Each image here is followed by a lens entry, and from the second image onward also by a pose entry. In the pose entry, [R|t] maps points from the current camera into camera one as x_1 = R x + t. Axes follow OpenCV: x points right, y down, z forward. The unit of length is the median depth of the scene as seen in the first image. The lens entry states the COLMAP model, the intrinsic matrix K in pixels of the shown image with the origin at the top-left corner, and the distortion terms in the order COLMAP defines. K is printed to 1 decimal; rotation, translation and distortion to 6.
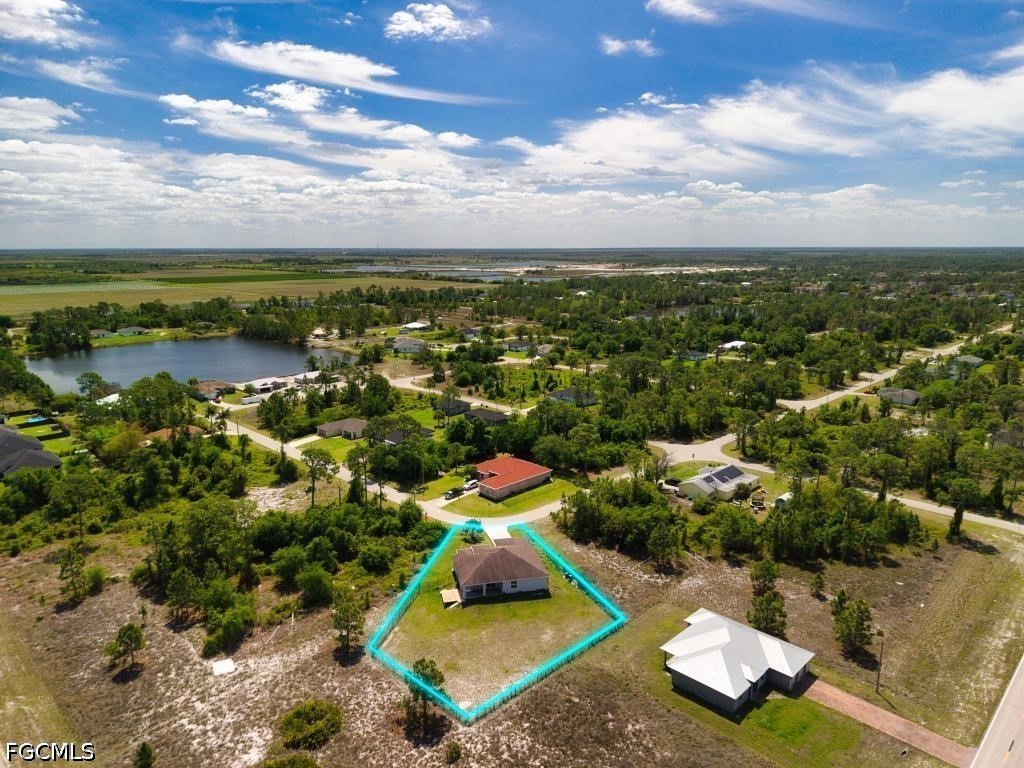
lens RADIAL K [[686.3, 0, 513.5], [0, 686.3, 386.5], [0, 0, 1]] dist [0.030261, -0.024167]
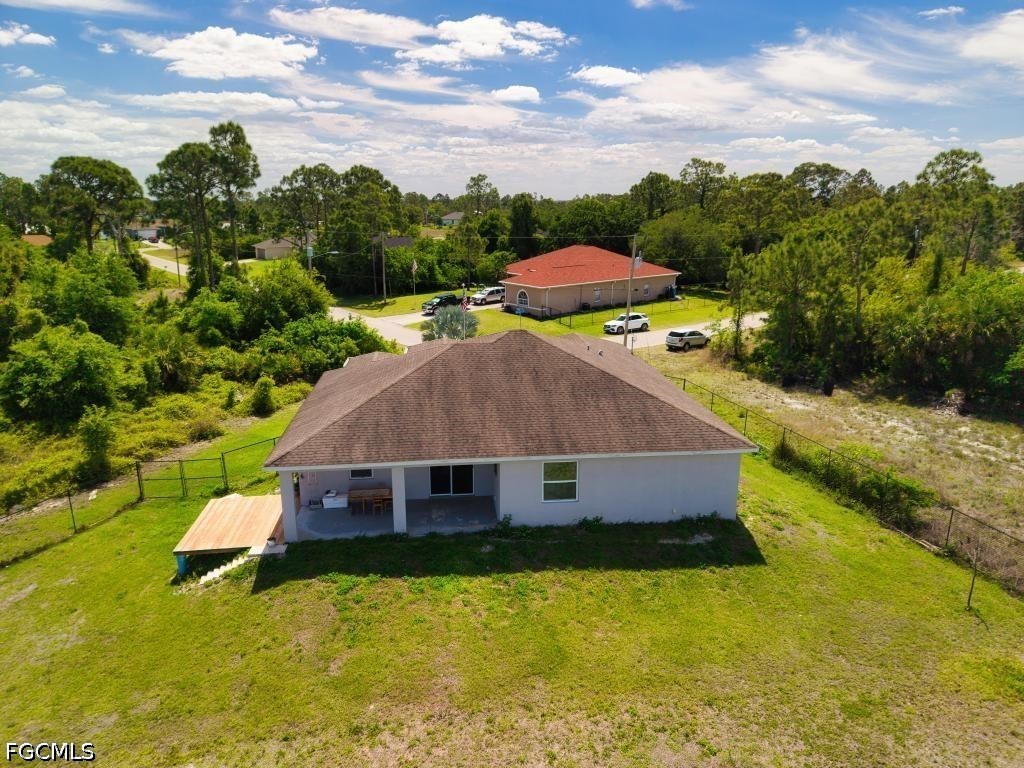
lens RADIAL K [[686.9, 0, 504.9], [0, 686.9, 380.6], [0, 0, 1]] dist [0.037300, -0.041531]
pose [[0.990939, 0.028922, -0.131161, 0.009619], [-0.022926, 0.998632, 0.046997, 0.257722], [0.132341, -0.043564, 0.990246, 0.832849]]
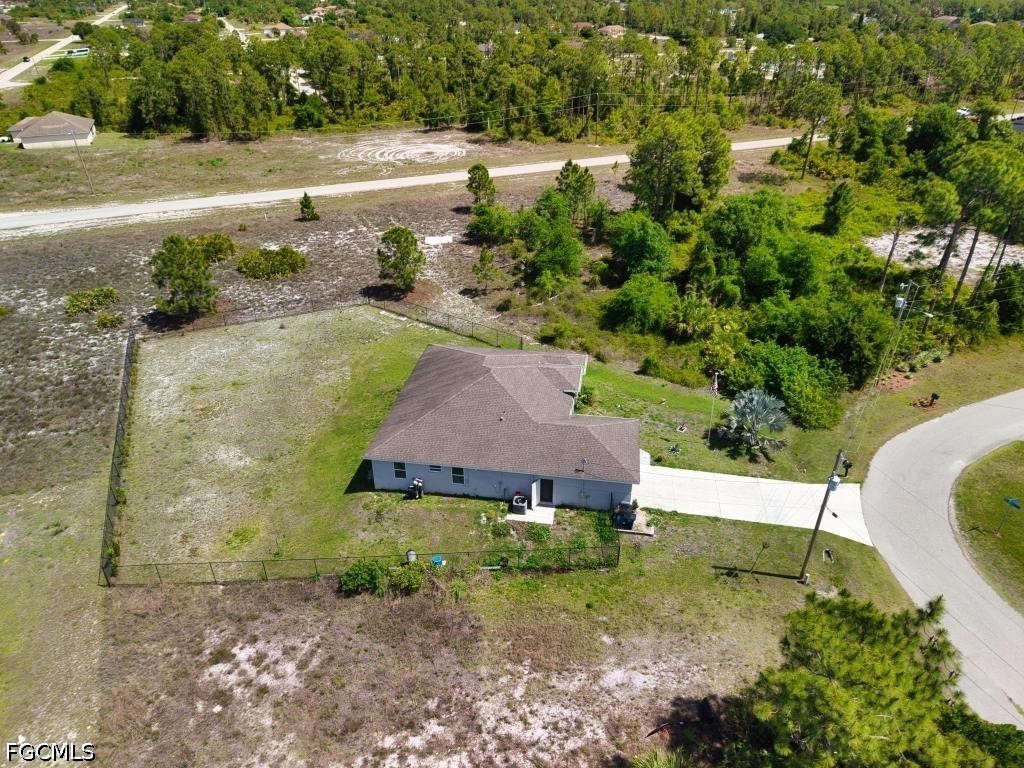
lens RADIAL K [[686.3, 0, 513.5], [0, 686.3, 386.5], [0, 0, 1]] dist [0.030261, -0.024167]
pose [[-0.374567, 0.471102, -0.798601, 0.295777], [-0.189020, 0.804419, 0.563189, 0.034629], [0.907729, 0.361903, -0.212261, 1.164851]]
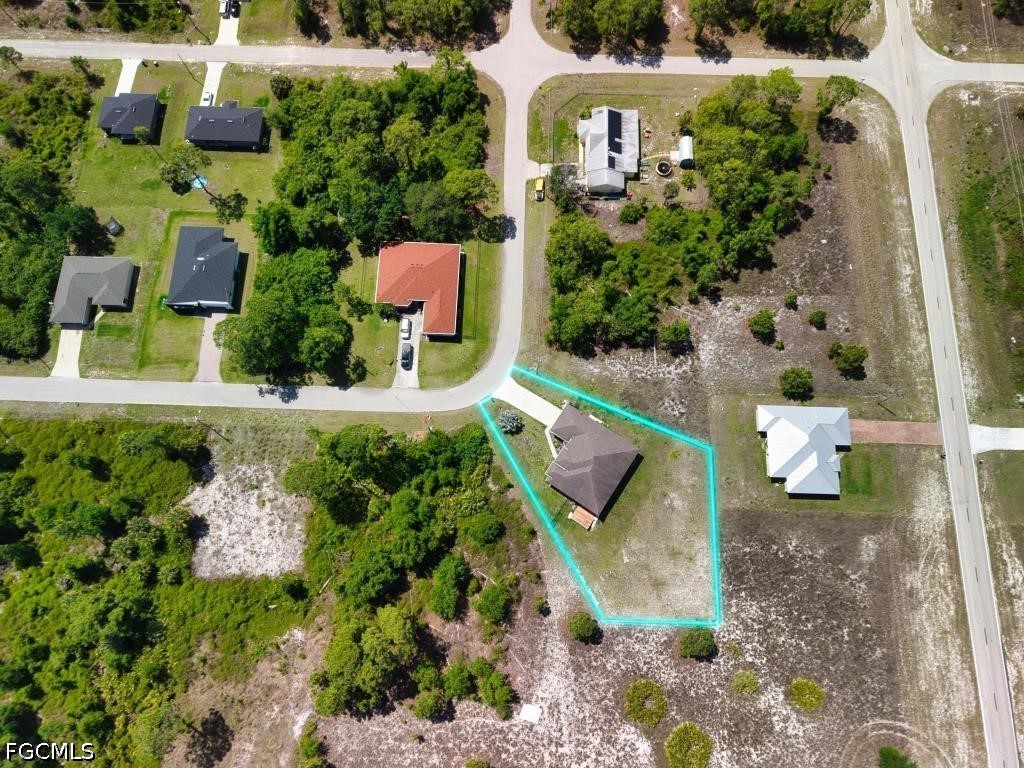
lens RADIAL K [[686.3, 0, 513.5], [0, 686.3, 386.5], [0, 0, 1]] dist [0.030261, -0.024167]
pose [[0.730627, -0.657058, 0.185628, -0.247470], [0.133720, 0.404309, 0.904795, -0.838464], [-0.669554, -0.636246, 0.383261, 0.796327]]
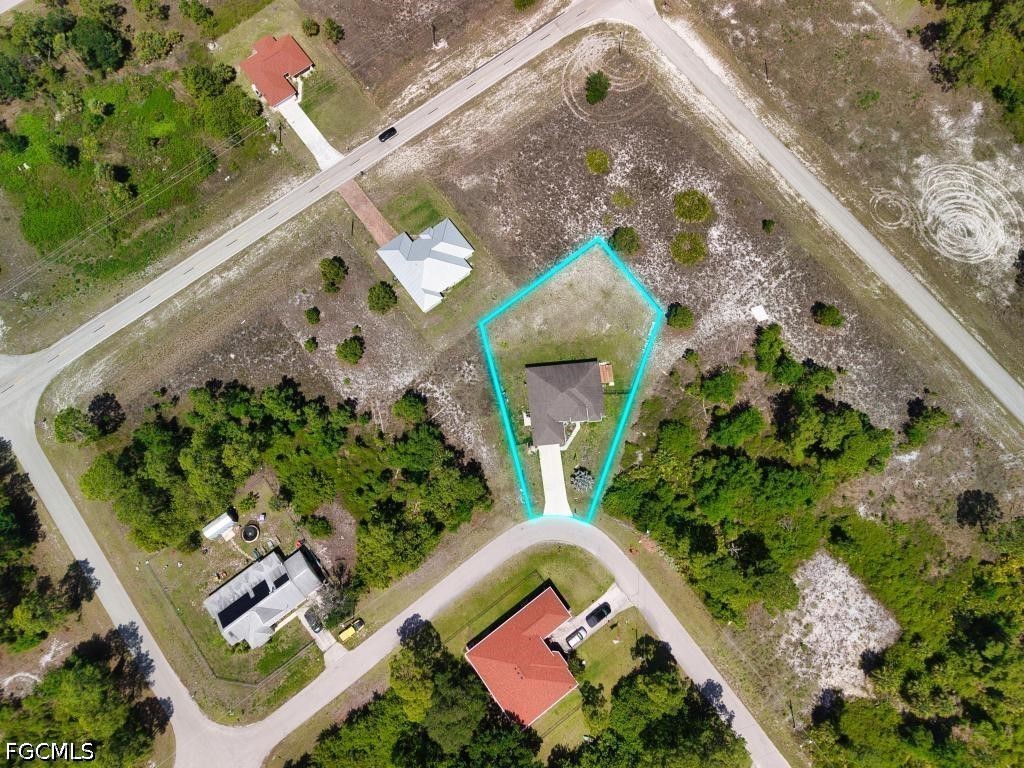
lens RADIAL K [[686.3, 0, 513.5], [0, 686.3, 386.5], [0, 0, 1]] dist [0.030261, -0.024167]
pose [[-0.990108, -0.130823, 0.050714, 0.009358], [0.045265, 0.044298, 0.997992, -0.952114], [-0.132807, 0.990416, -0.037938, 1.112905]]
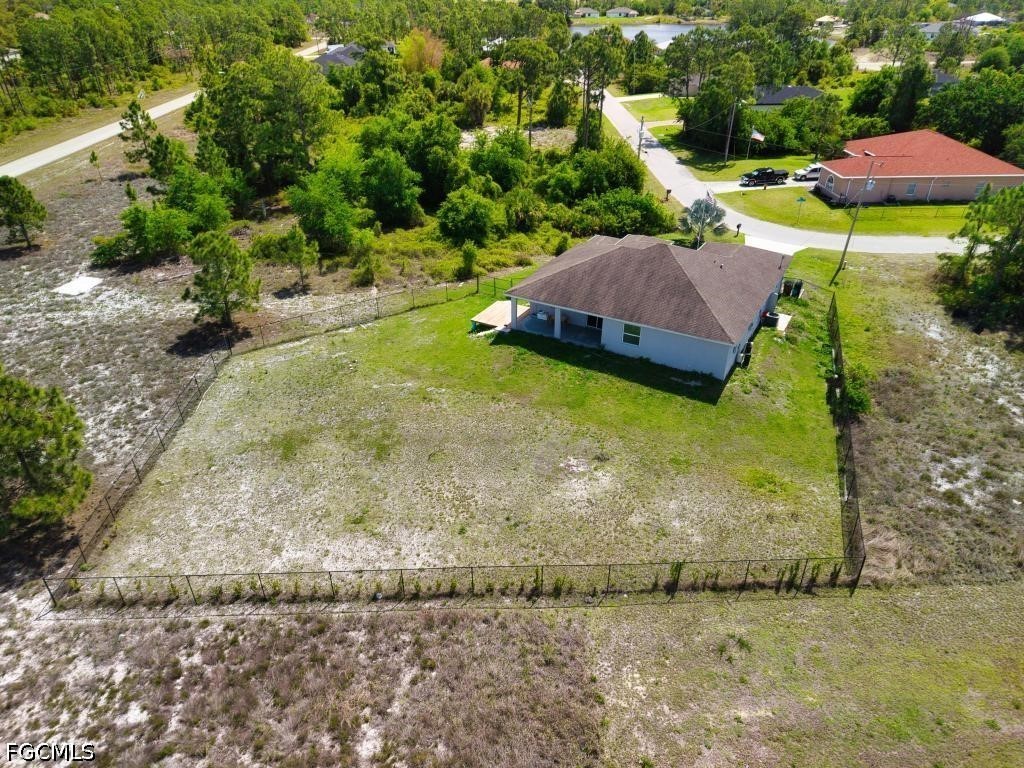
lens RADIAL K [[686.3, 0, 513.5], [0, 686.3, 386.5], [0, 0, 1]] dist [0.030261, -0.024167]
pose [[0.725457, 0.347506, -0.594097, 0.184176], [-0.137006, 0.918816, 0.370145, 0.191219], [0.674493, -0.187130, 0.714172, 0.708430]]
